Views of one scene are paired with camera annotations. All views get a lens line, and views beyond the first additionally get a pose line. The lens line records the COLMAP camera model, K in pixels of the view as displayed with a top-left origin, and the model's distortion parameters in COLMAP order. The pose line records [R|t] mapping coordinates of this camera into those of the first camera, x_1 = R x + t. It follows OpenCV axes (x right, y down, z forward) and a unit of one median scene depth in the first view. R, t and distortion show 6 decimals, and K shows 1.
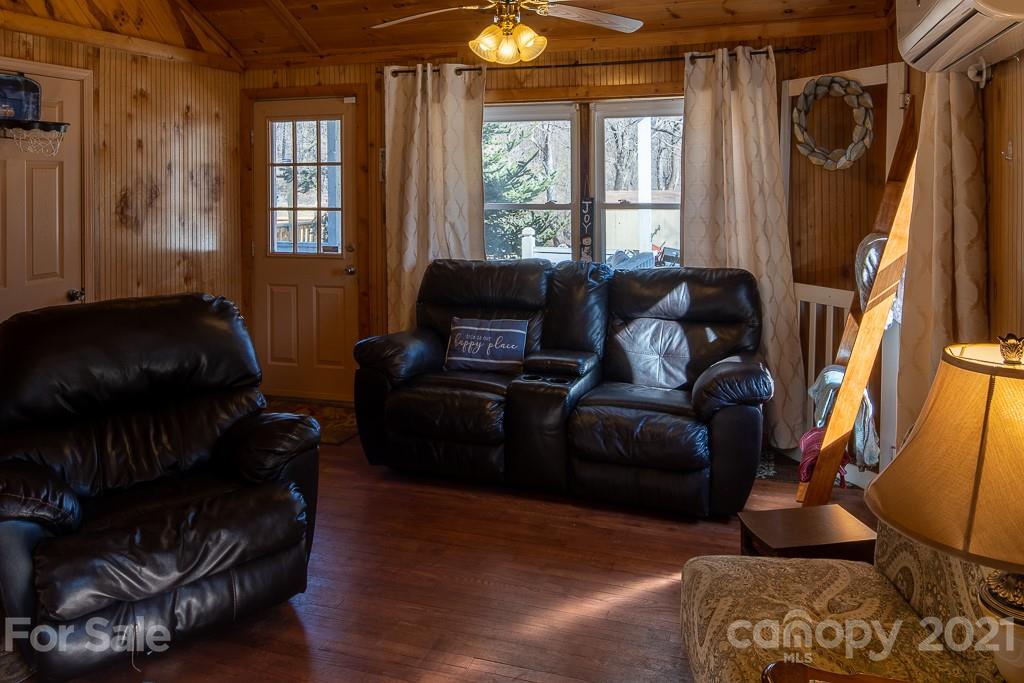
lens RADIAL K [[765.2, 0, 509.6], [0, 765.2, 205.5], [0, 0, 1]] dist [0.007399, -0.008162]
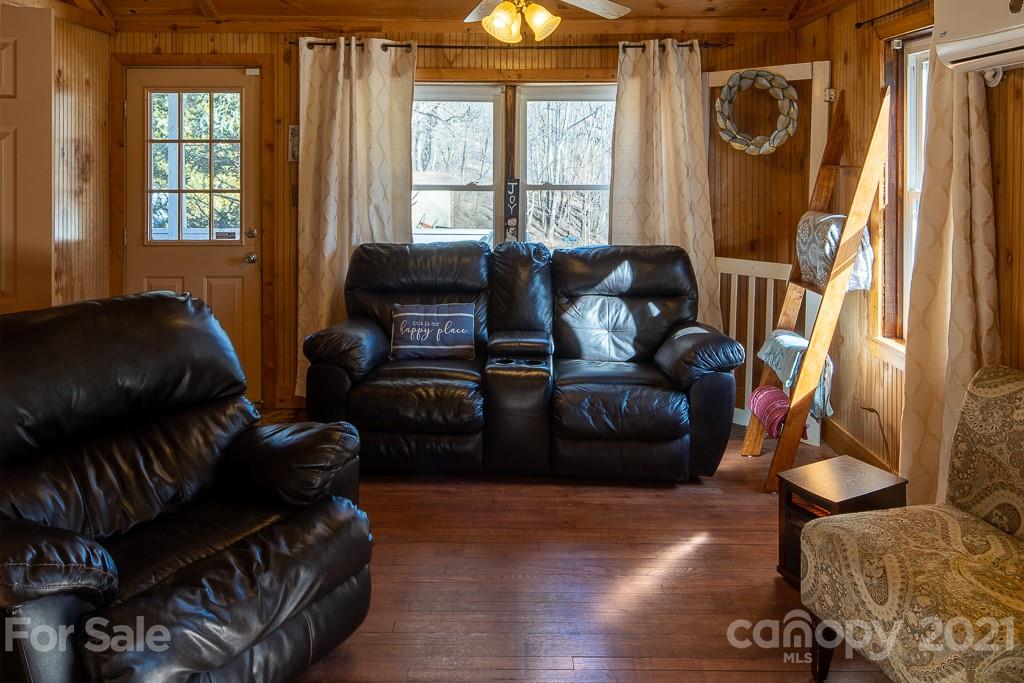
lens RADIAL K [[742.5, 0, 515.5], [0, 742.5, 185.9], [0, 0, 1]] dist [0.006016, -0.002593]
pose [[0.951114, -0.001410, 0.308836, -0.225643], [0.001478, 0.999999, 0.000011, -0.001335], [-0.308836, 0.000446, 0.951115, 0.073961]]
